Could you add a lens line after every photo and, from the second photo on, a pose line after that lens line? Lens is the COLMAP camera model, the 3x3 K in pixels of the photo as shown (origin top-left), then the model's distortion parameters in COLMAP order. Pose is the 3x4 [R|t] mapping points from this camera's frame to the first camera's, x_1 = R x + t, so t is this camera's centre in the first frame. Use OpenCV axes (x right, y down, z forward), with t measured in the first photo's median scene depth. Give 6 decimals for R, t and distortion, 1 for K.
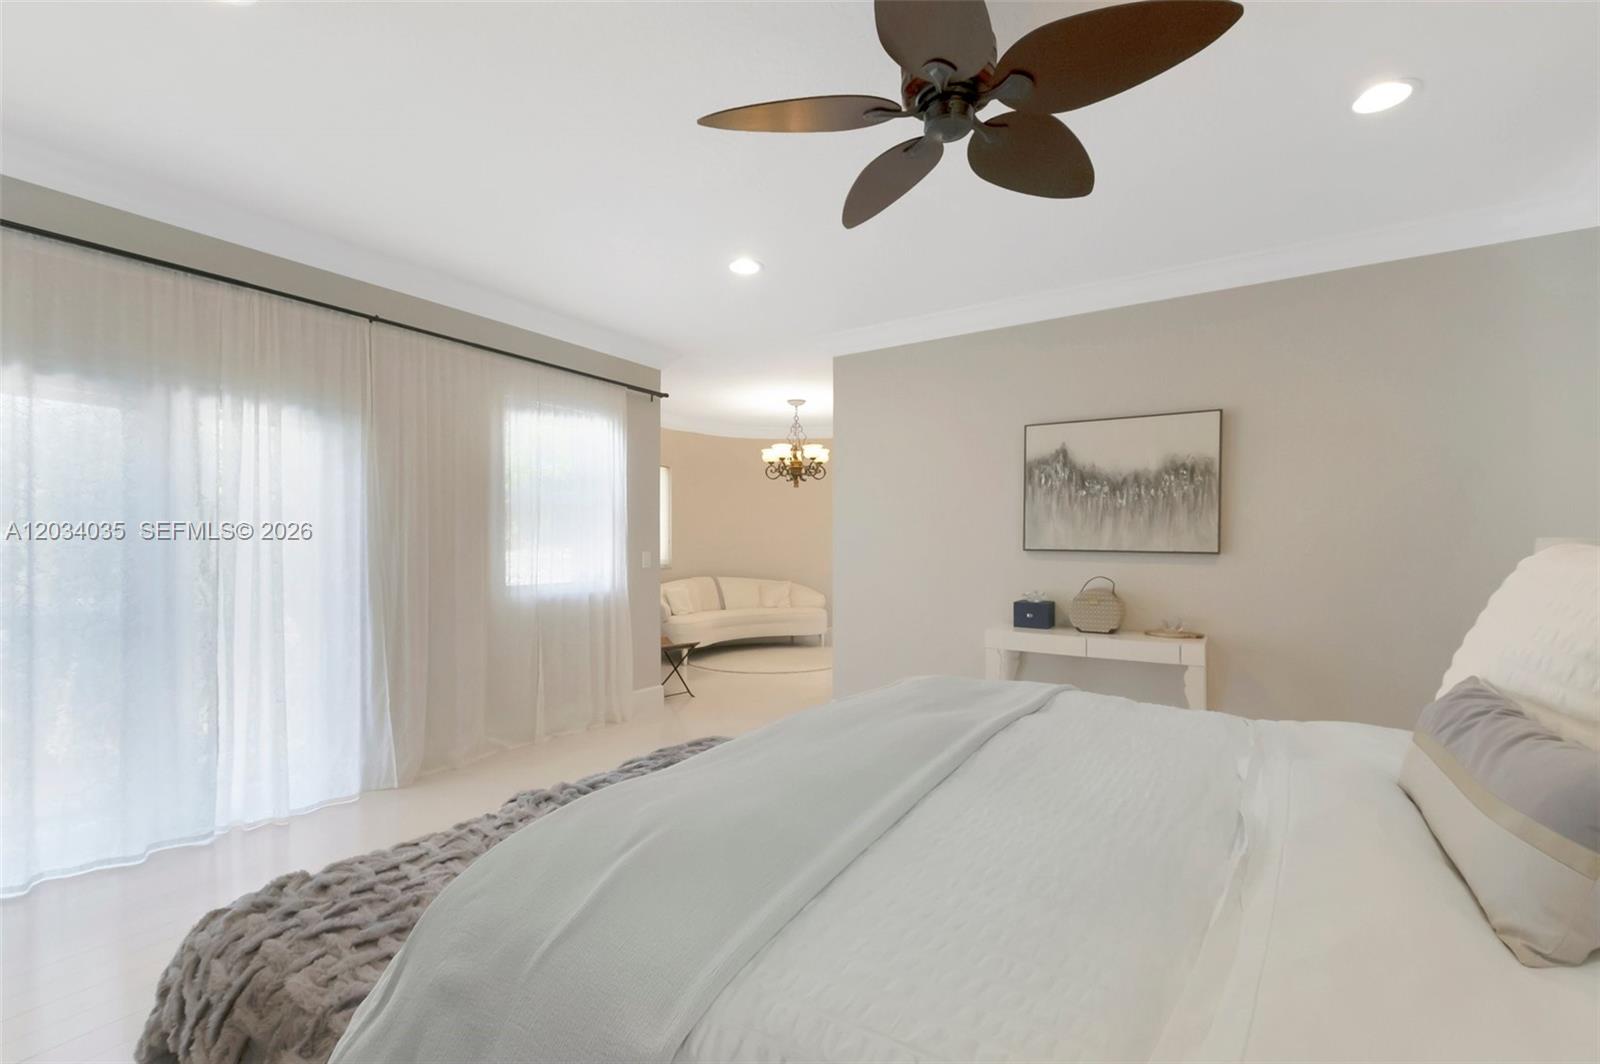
lens RADIAL K [[707.0, 0, 798.8], [0, 707.0, 534.6], [0, 0, 1]] dist [0.001468, 0.000275]
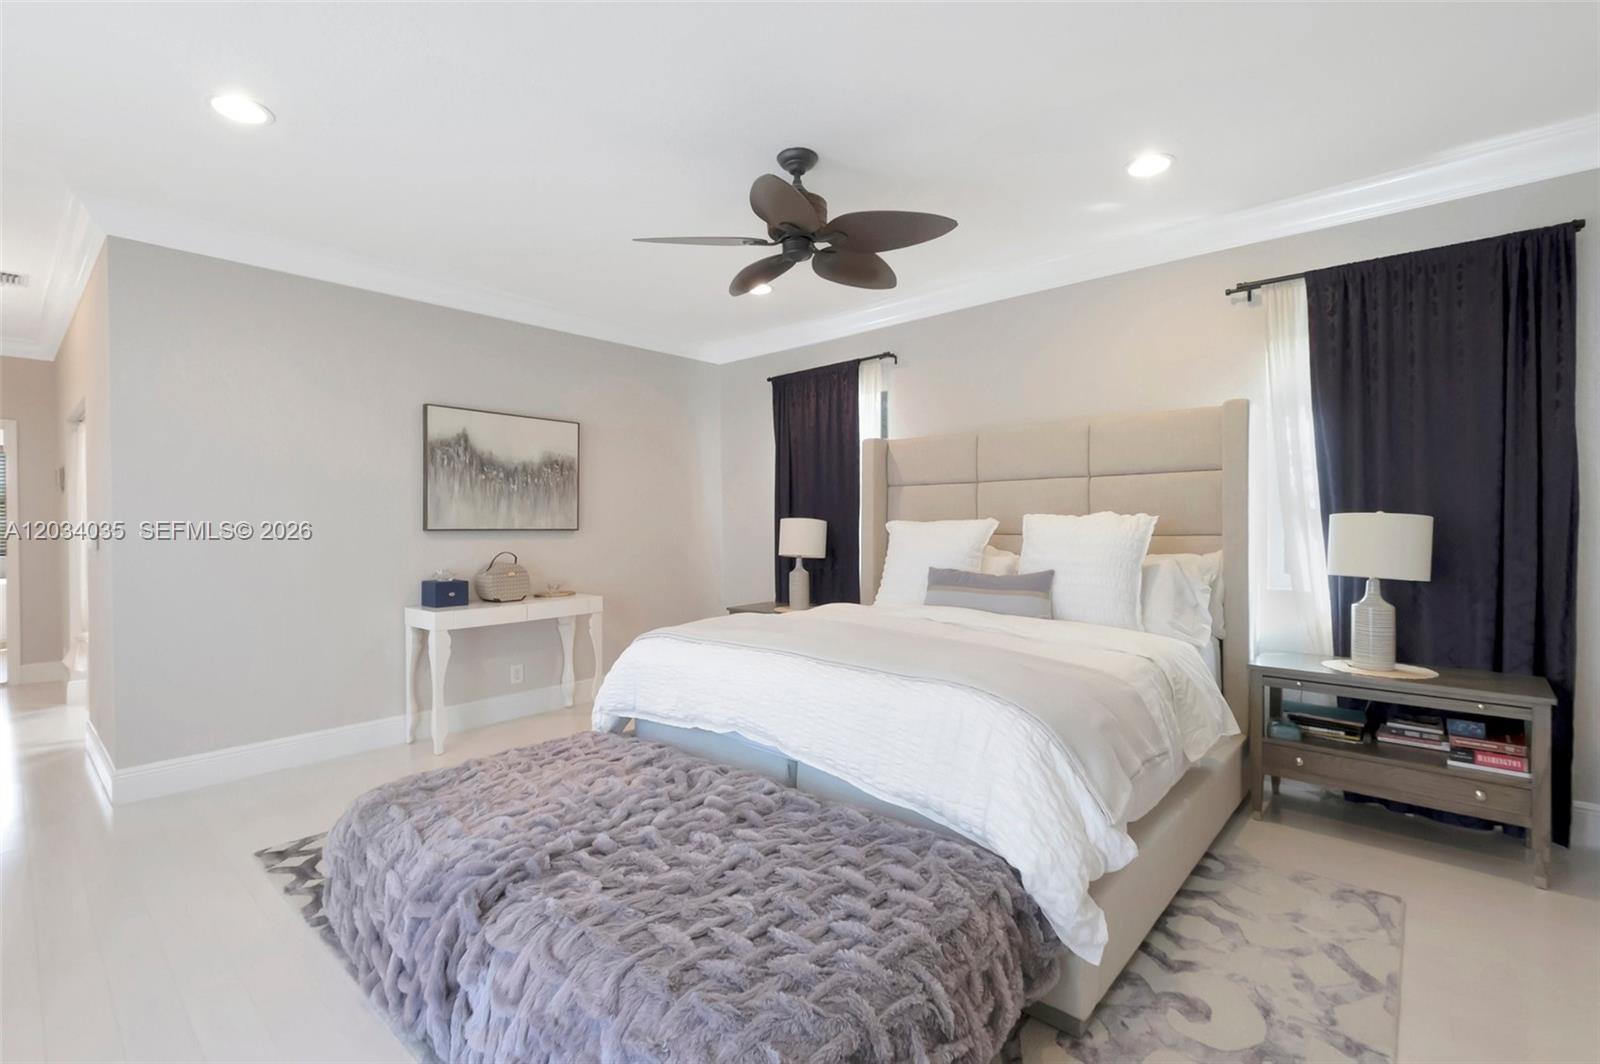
lens RADIAL K [[707.0, 0, 798.8], [0, 707.0, 534.6], [0, 0, 1]] dist [0.001468, 0.000275]
pose [[0.151674, -0.019074, 0.988247, -0.584826], [-0.007912, 0.999758, 0.020511, 0.004008], [-0.988399, -0.010930, 0.151486, 0.330737]]
